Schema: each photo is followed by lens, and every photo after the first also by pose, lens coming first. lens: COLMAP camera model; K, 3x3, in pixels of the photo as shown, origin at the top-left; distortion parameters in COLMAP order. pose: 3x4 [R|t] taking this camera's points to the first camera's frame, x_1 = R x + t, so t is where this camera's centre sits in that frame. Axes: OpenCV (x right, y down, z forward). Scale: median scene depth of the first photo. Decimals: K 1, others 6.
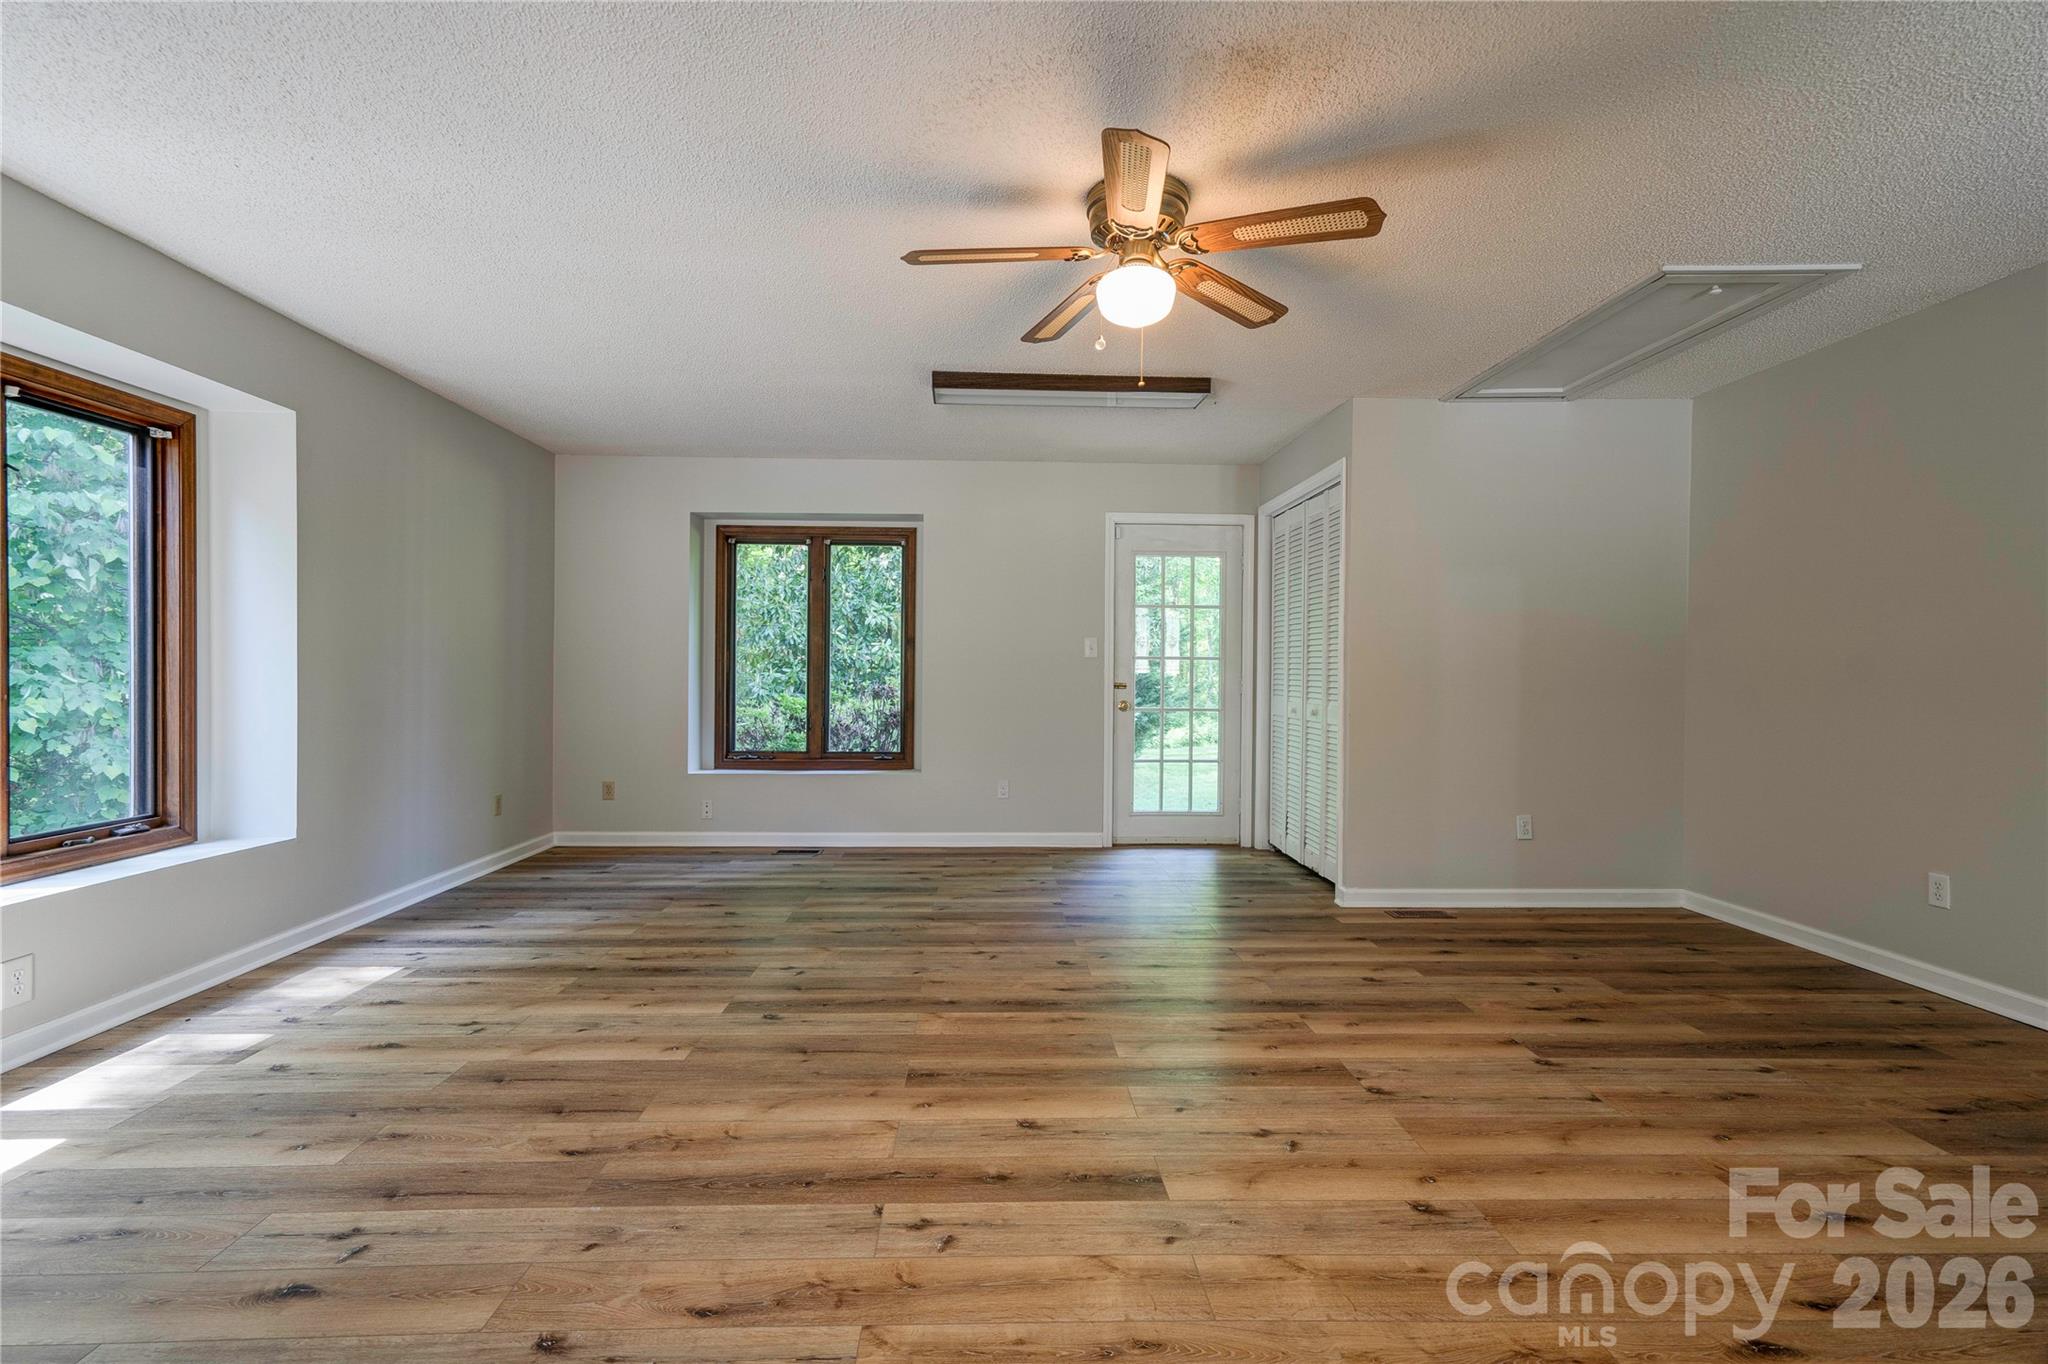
lens RADIAL K [[936.2, 0, 1006.9], [0, 936.2, 679.6], [0, 0, 1]] dist [-0.006149, 0.013726]
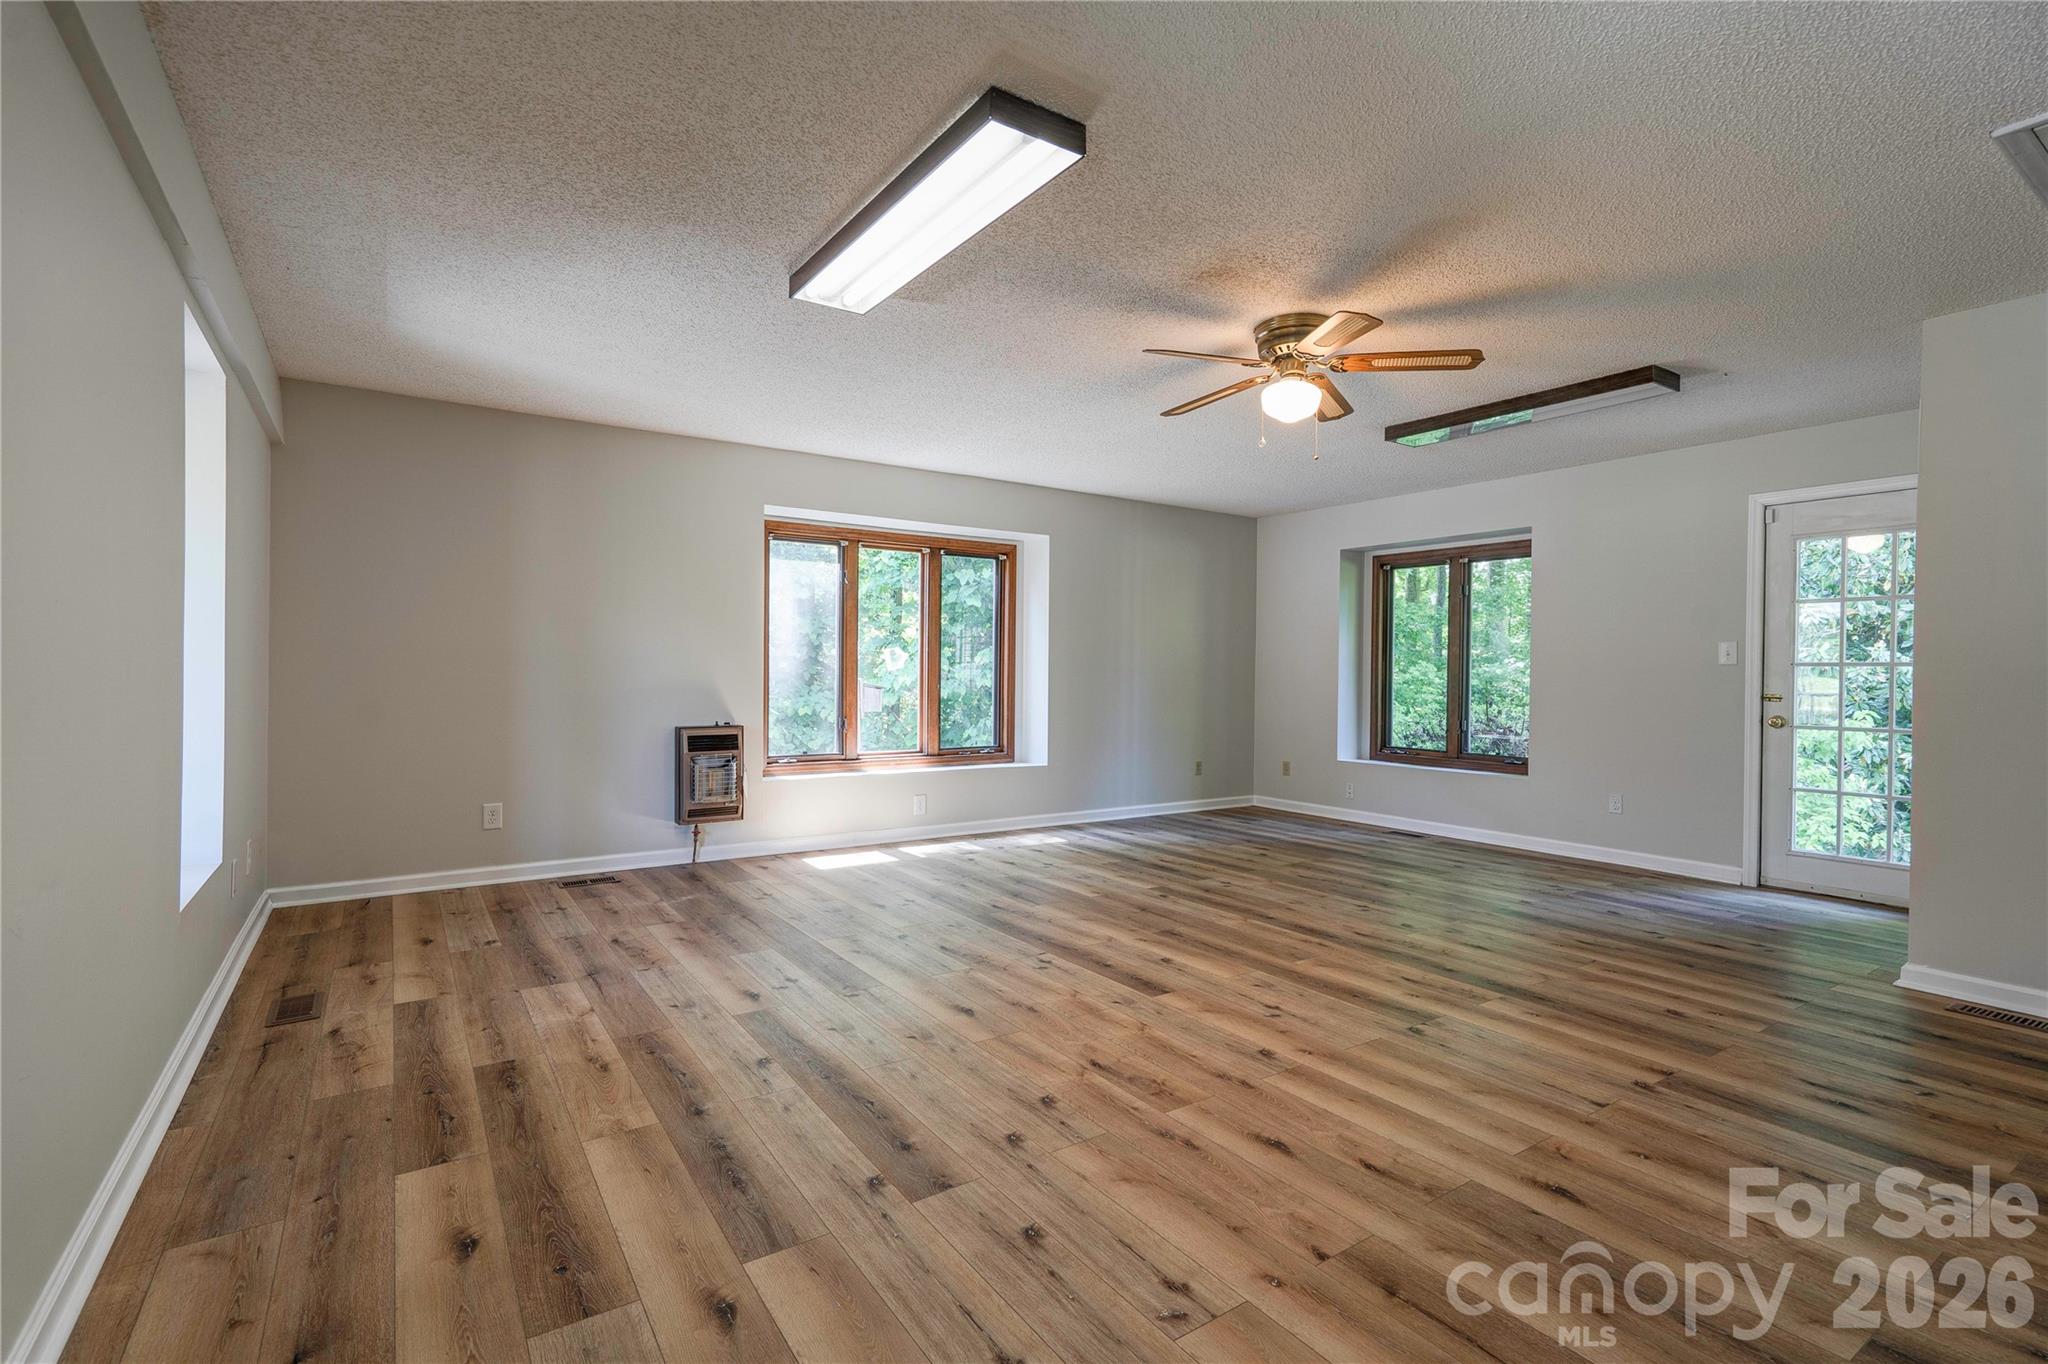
lens RADIAL K [[936.2, 0, 1006.9], [0, 936.2, 679.6], [0, 0, 1]] dist [-0.006149, 0.013726]
pose [[0.527774, 0.005703, -0.849366, 0.939039], [-0.015677, 0.999873, -0.003028, 0.007557], [0.849240, 0.014914, 0.527796, -0.055663]]
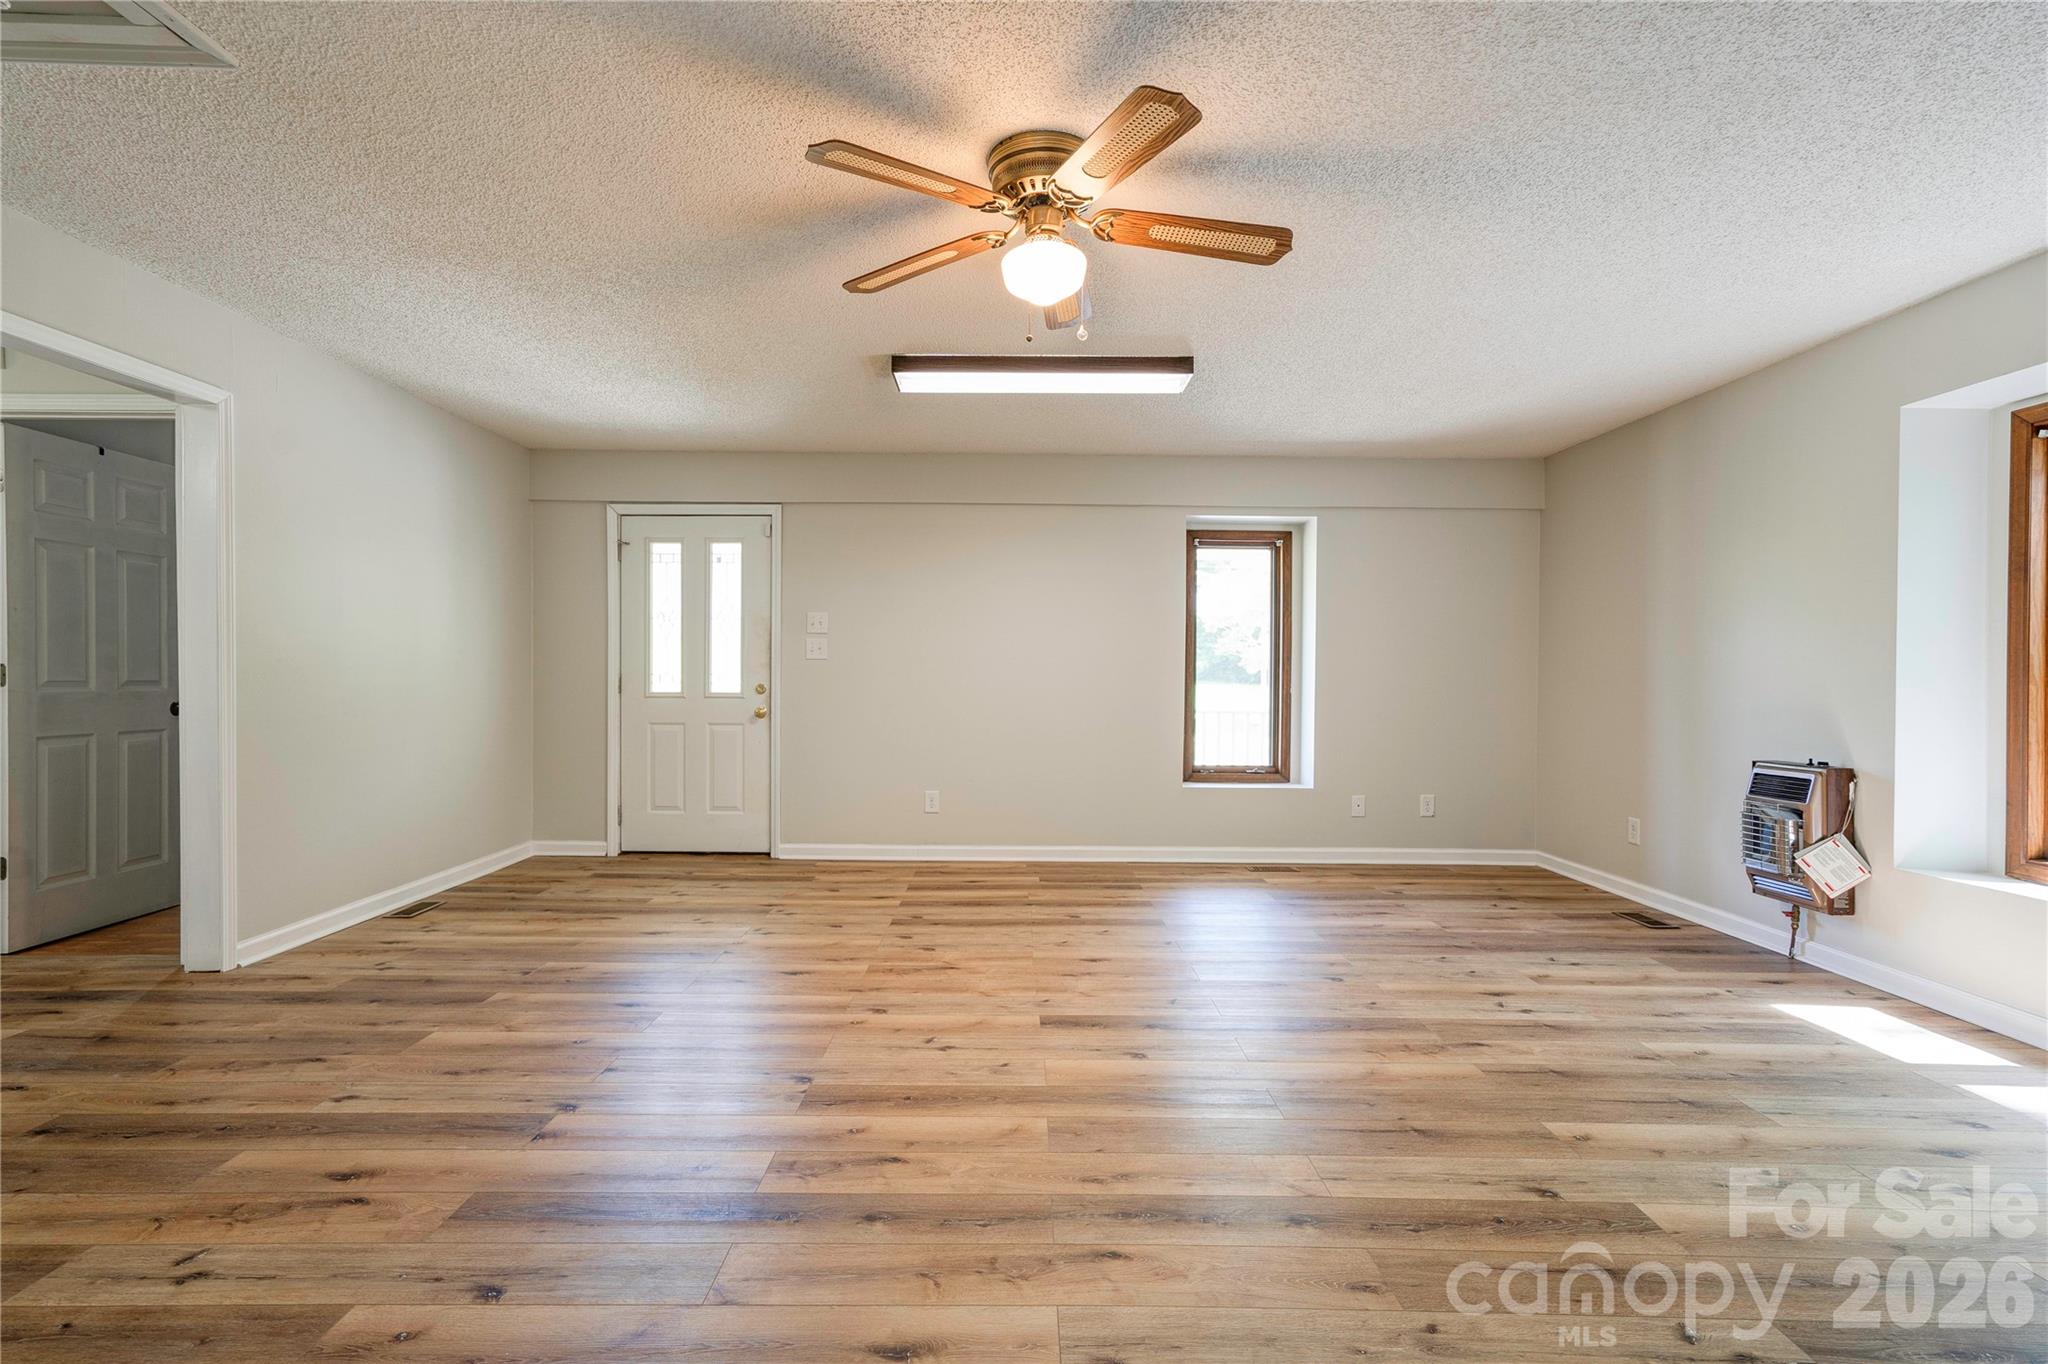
lens RADIAL K [[936.2, 0, 1006.9], [0, 936.2, 679.6], [0, 0, 1]] dist [-0.006149, 0.013726]
pose [[-0.999226, -0.013725, 0.036877, 0.116917], [-0.013320, 0.999849, 0.011200, -0.012788], [-0.037025, 0.010700, -0.999257, 1.685874]]
